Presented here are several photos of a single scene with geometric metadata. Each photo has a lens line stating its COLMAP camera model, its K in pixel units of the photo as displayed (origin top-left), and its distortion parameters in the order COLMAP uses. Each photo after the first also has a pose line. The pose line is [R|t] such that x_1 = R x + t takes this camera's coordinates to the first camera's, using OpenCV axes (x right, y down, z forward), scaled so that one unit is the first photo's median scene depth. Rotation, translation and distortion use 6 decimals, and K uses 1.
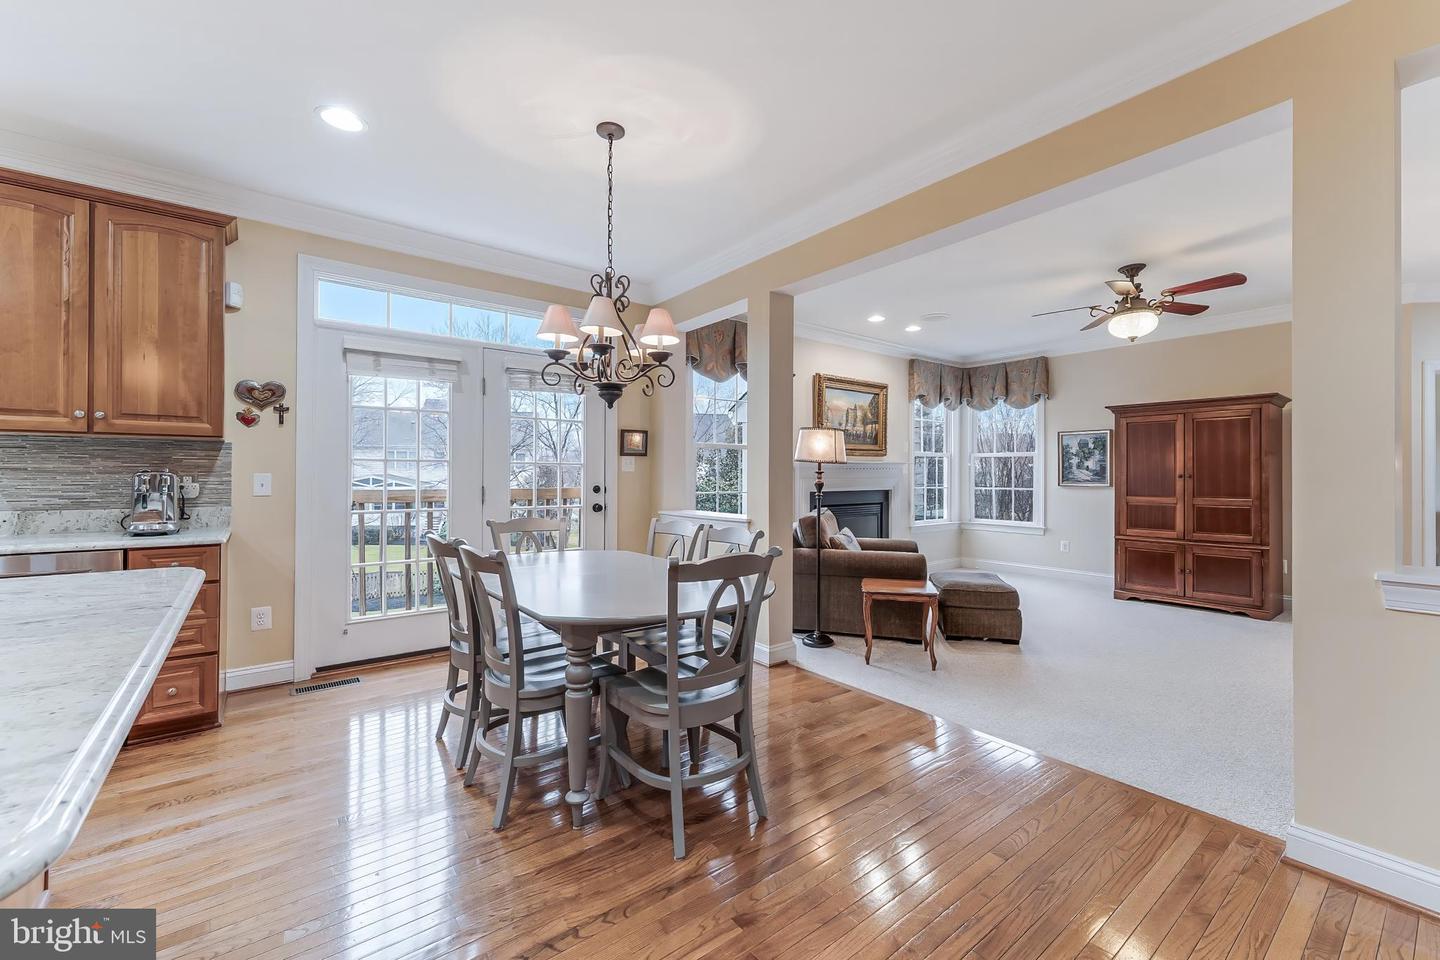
lens RADIAL K [[583.0, 0, 729.7], [0, 583.0, 471.8], [0, 0, 1]] dist [0.002363, -0.001220]
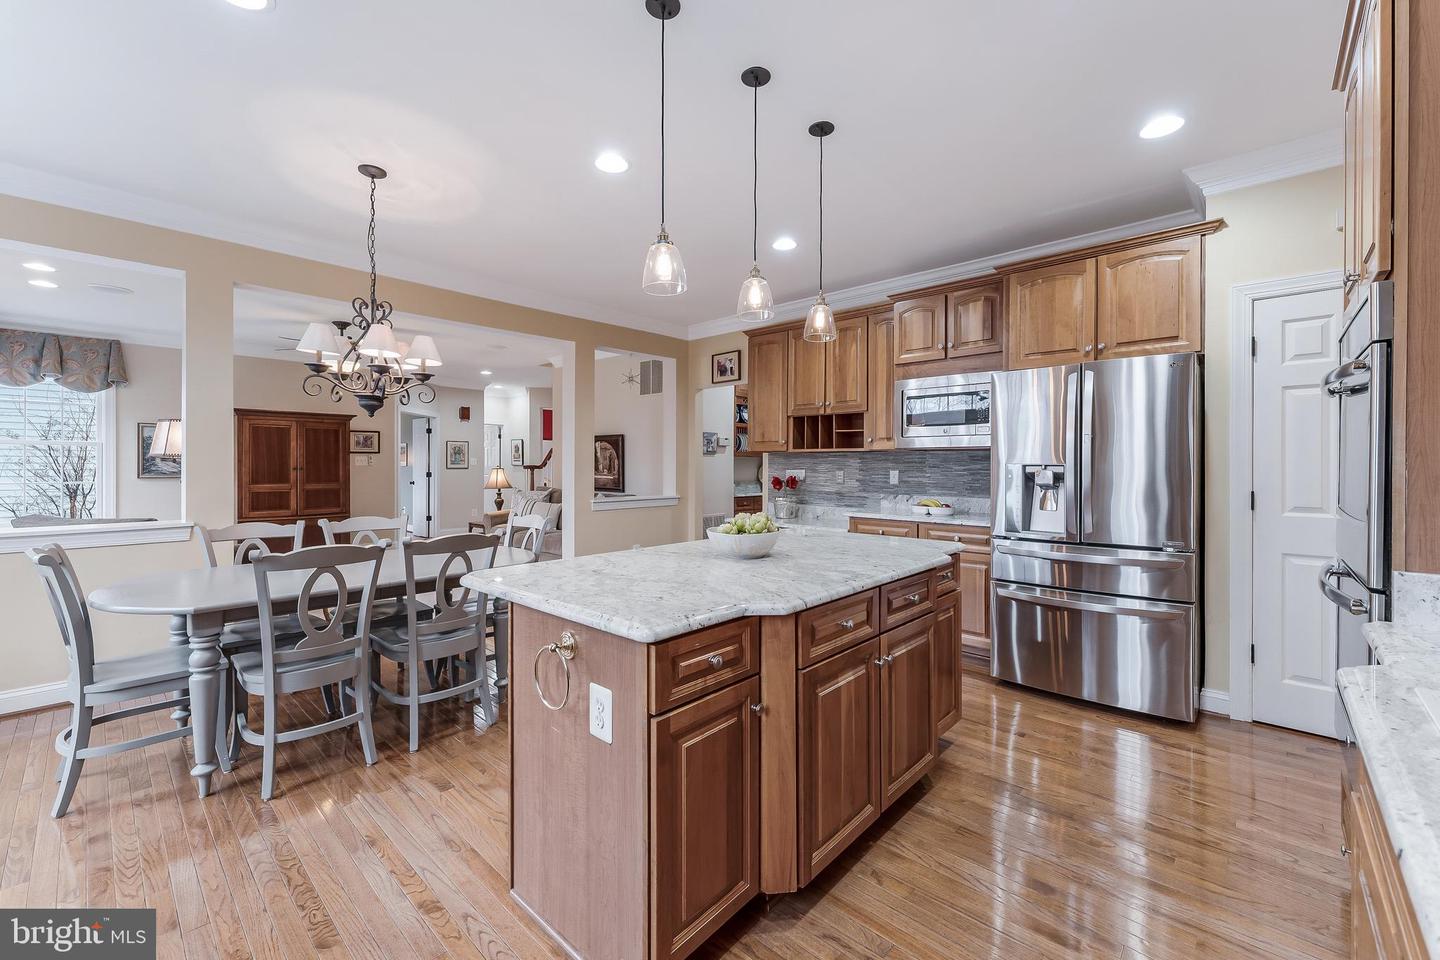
lens RADIAL K [[583.0, 0, 722.2], [0, 583.0, 466.3], [0, 0, 1]] dist [0.002363, -0.001220]
pose [[-0.156324, -0.006606, 0.987684, -0.732069], [-0.008175, 0.999952, 0.005394, -0.013044], [-0.987672, -0.007231, -0.156371, 0.261904]]
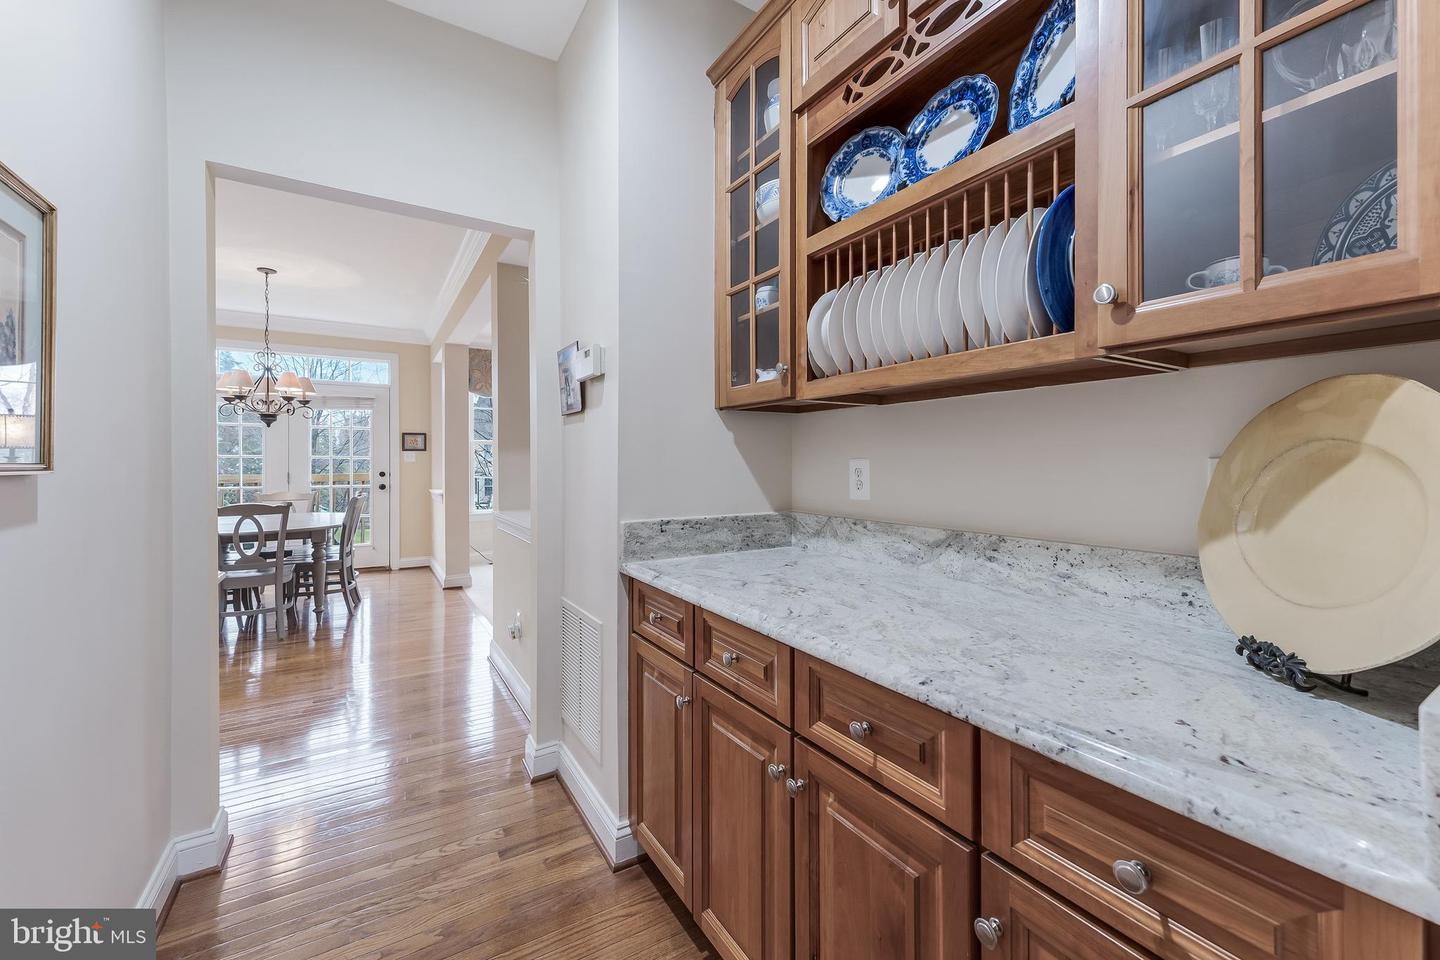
lens RADIAL K [[583.0, 0, 729.0], [0, 583.0, 460.8], [0, 0, 1]] dist [0.002363, -0.001220]
pose [[0.993283, -0.007537, -0.115469, 0.713927], [0.007848, 0.999967, 0.002235, -0.000355], [0.115448, -0.003126, 0.993309, -0.307190]]
